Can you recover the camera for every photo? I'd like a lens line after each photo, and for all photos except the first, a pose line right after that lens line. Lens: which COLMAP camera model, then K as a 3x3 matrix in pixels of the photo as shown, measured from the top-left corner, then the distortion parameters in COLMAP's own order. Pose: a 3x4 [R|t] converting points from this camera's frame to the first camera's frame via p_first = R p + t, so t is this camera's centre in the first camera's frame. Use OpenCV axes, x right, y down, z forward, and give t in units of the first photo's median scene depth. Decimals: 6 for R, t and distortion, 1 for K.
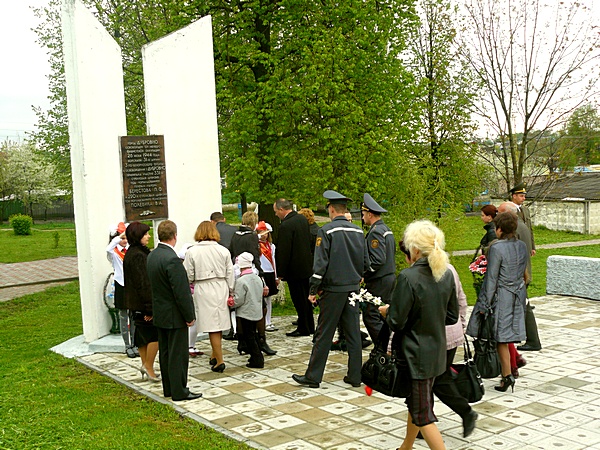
lens RADIAL K [[739.3, 0, 300.0], [0, 739.3, 225.0], [0, 0, 1]] dist [-0.069789, 0.023389]
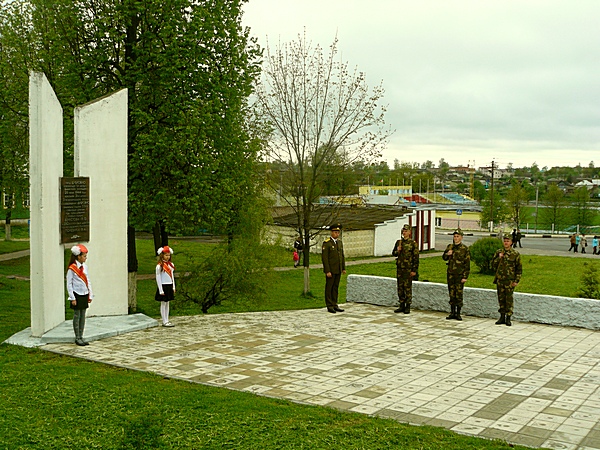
lens RADIAL K [[709.6, 0, 300.0], [0, 709.6, 225.0], [0, 0, 1]] dist [-0.113505, 0.008759]
pose [[0.939023, 0.036942, 0.341865, -0.259875], [-0.028478, 0.999152, -0.029748, -0.011693], [-0.342674, 0.018199, 0.939278, -0.295550]]
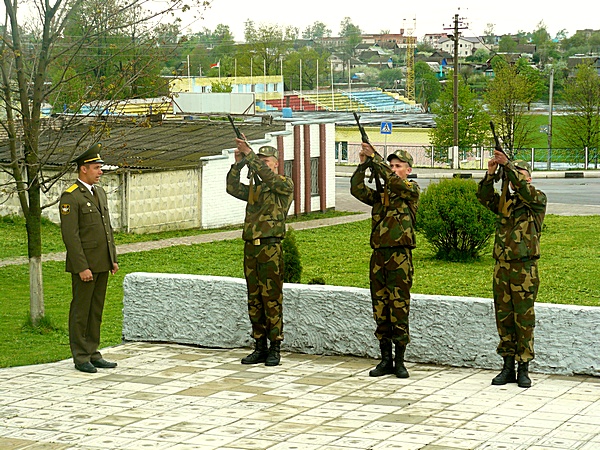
lens RADIAL K [[1508.0, 0, 300.0], [0, 1508.0, 225.0], [0, 0, 1]] dist [0.102028, 0.543285]
pose [[0.870361, -0.006885, 0.492367, -0.141023], [0.003405, 0.999962, 0.007964, -0.004943], [-0.492403, -0.005255, 0.870351, -0.094302]]
